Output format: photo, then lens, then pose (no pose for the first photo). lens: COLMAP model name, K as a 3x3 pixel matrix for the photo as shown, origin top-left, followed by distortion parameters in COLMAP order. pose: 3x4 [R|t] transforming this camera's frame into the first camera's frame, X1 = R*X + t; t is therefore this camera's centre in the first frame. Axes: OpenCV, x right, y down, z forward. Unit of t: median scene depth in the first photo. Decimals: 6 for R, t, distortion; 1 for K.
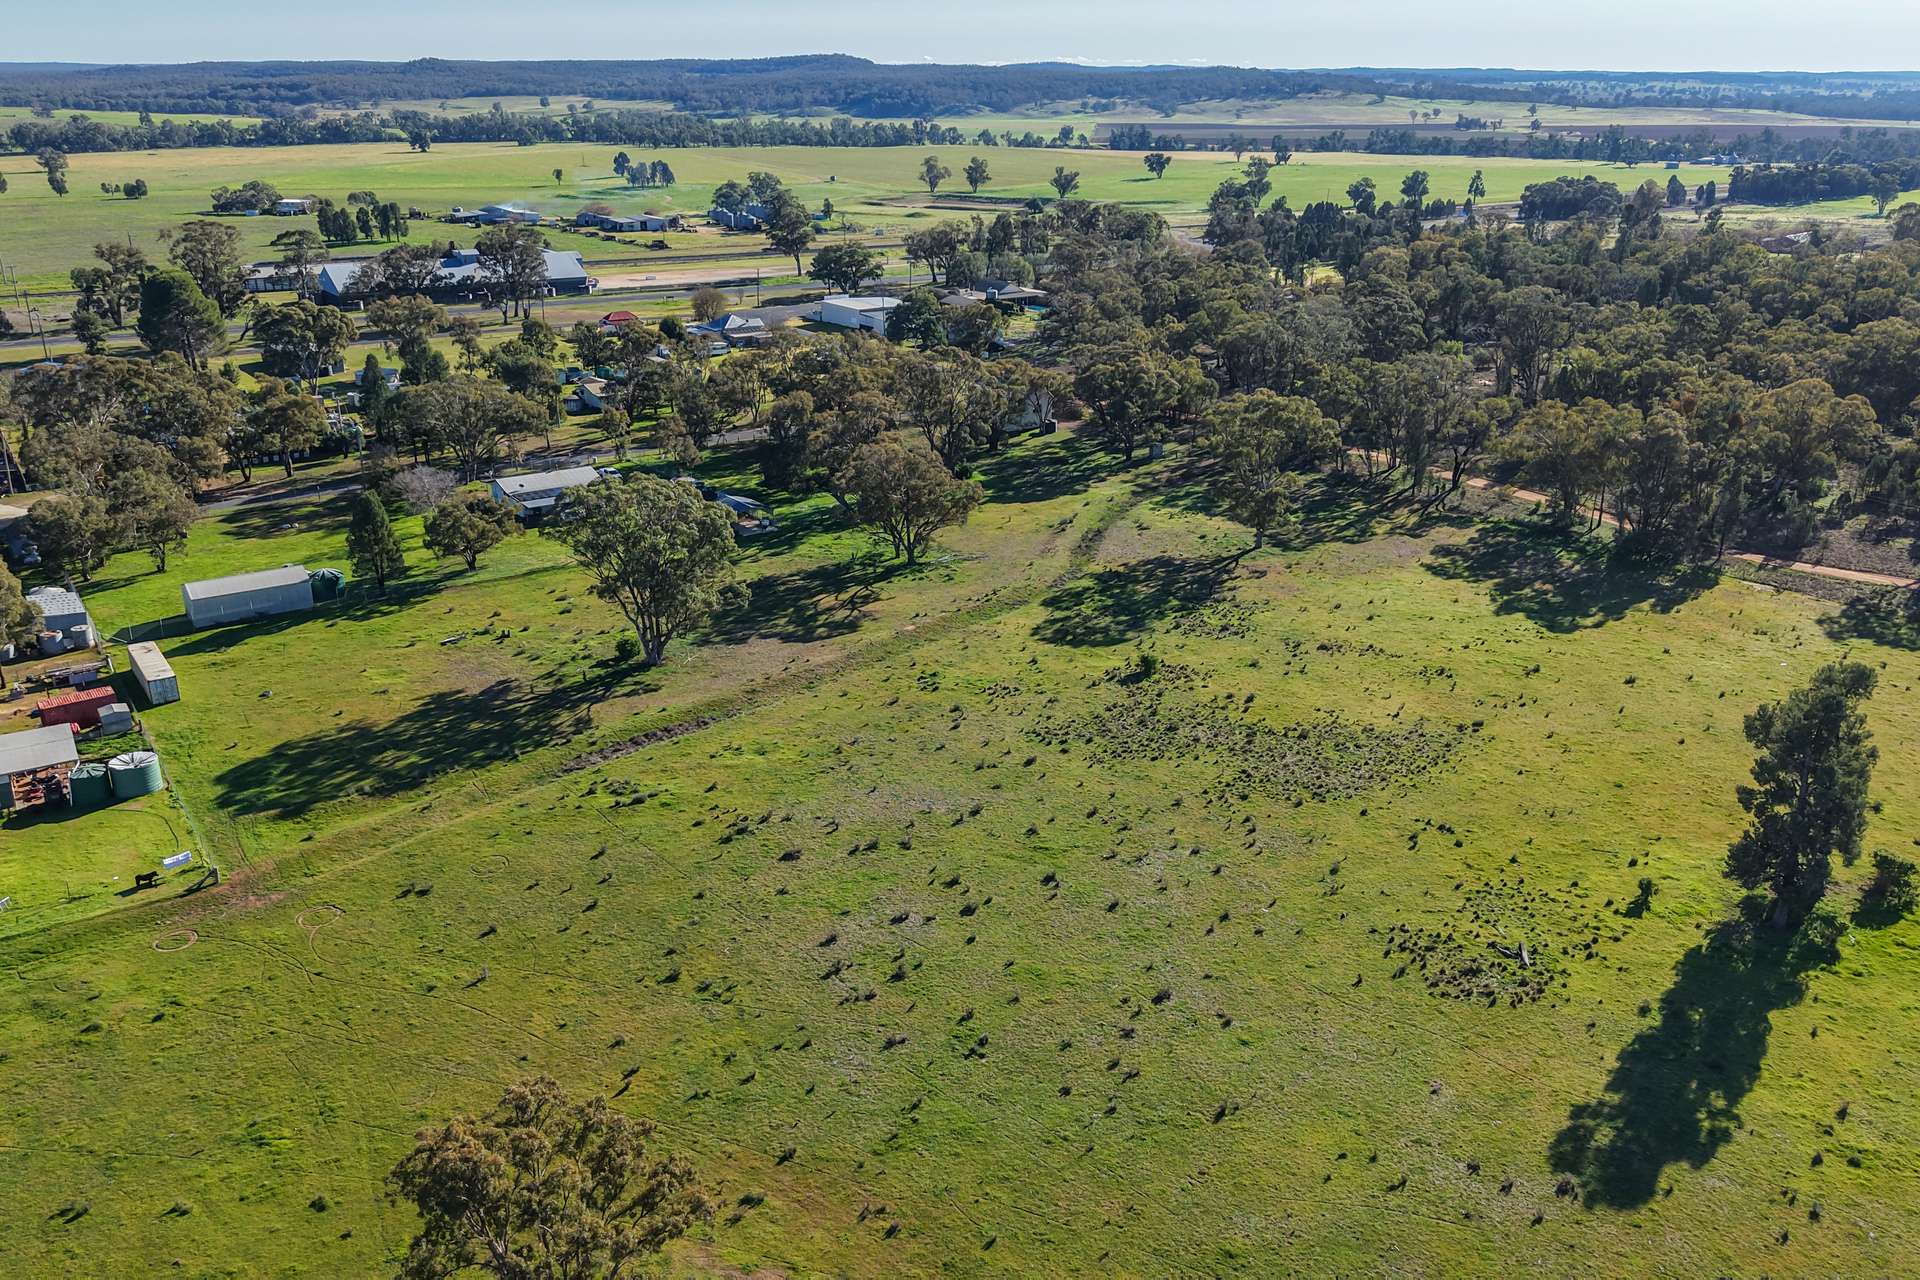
lens RADIAL K [[1511.3, 0, 960.0], [0, 1511.3, 640.0], [0, 0, 1]] dist [0.053251, -0.073342]
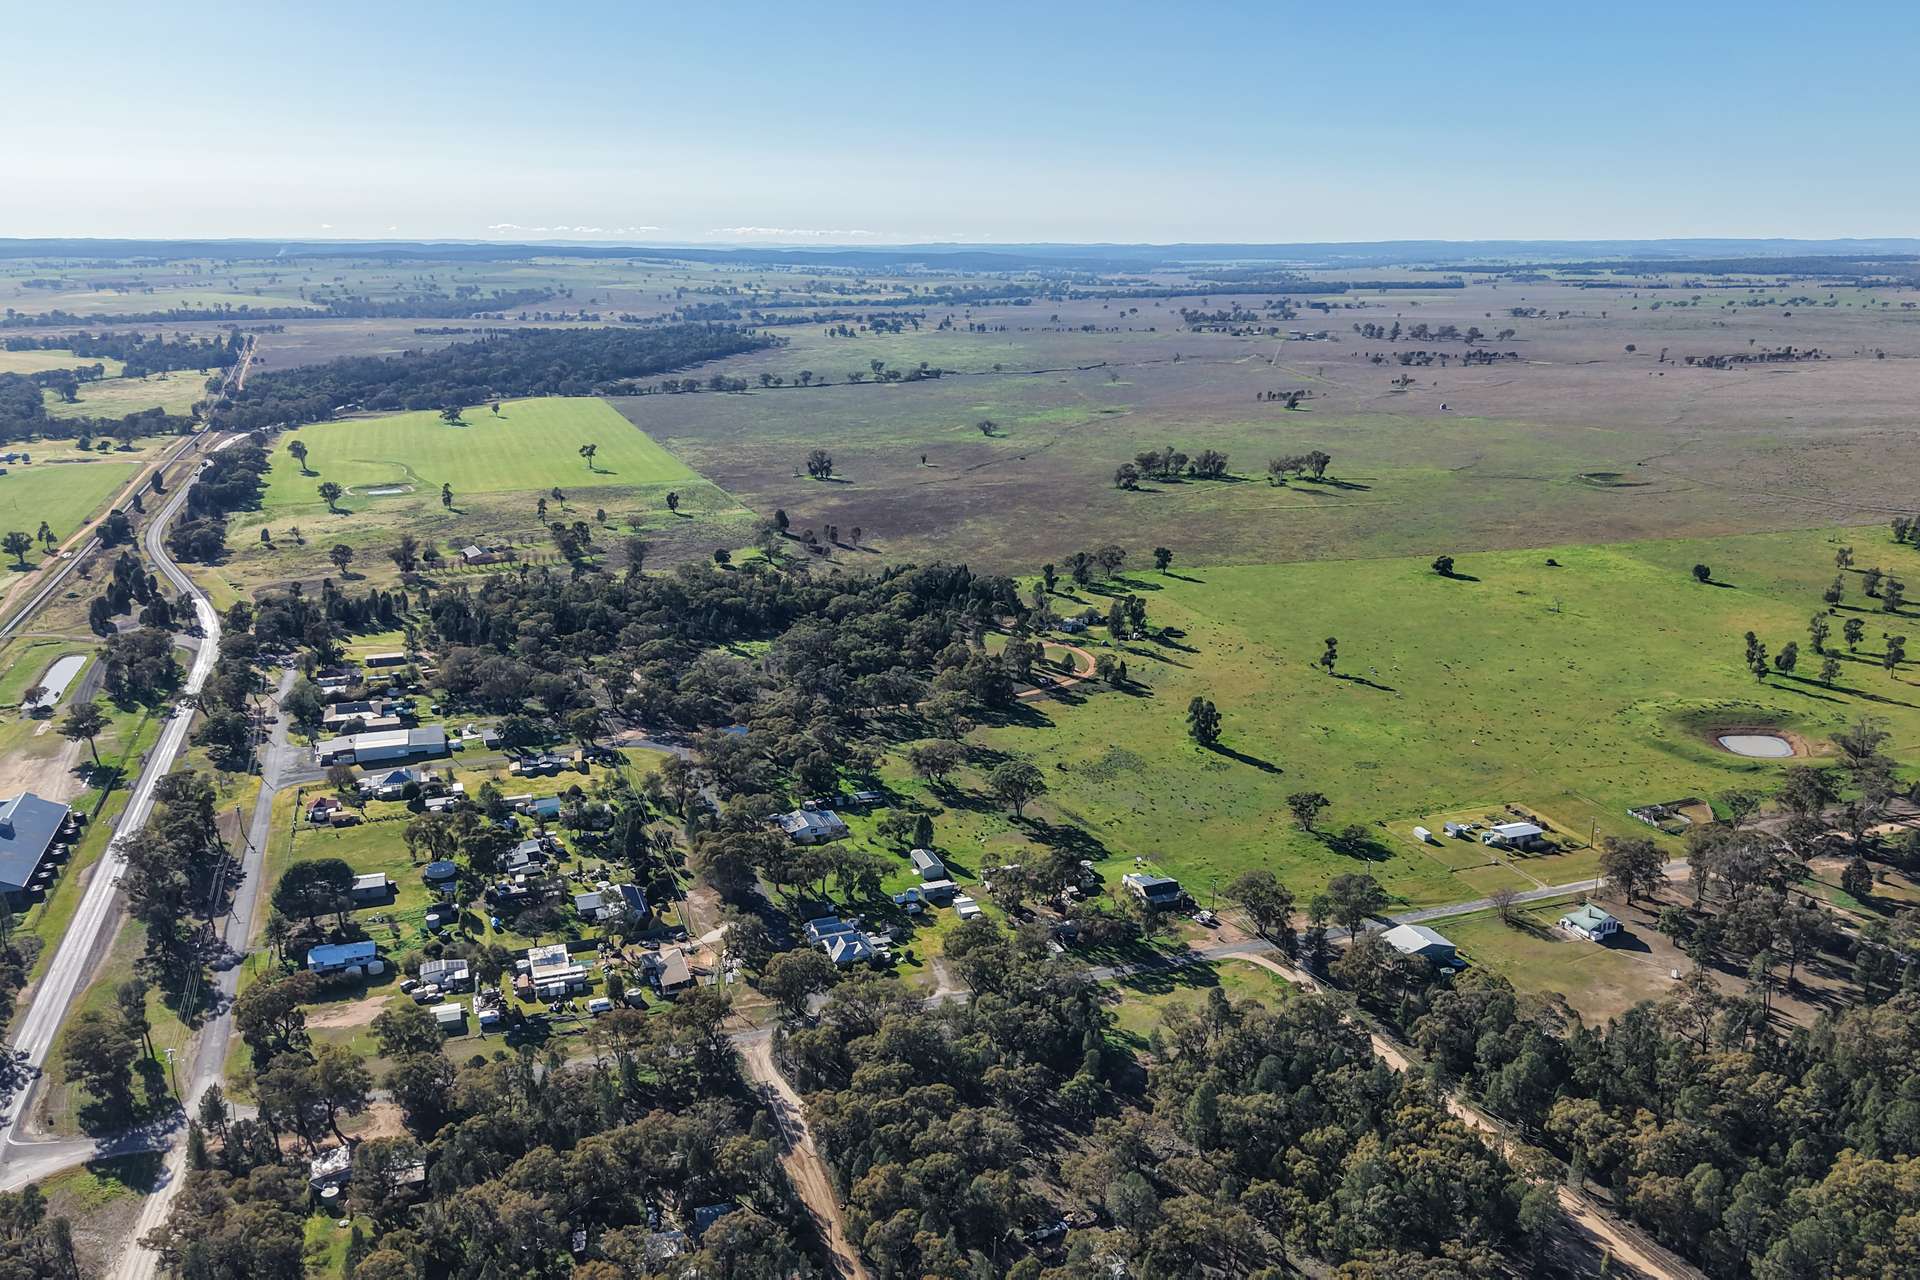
lens RADIAL K [[1511.3, 0, 960.0], [0, 1511.3, 640.0], [0, 0, 1]] dist [0.053251, -0.073342]
pose [[0.261622, -0.246365, 0.933198, -2.924652], [0.330868, 0.931179, 0.153073, -0.808660], [-0.906686, 0.268718, 0.325132, -0.031068]]
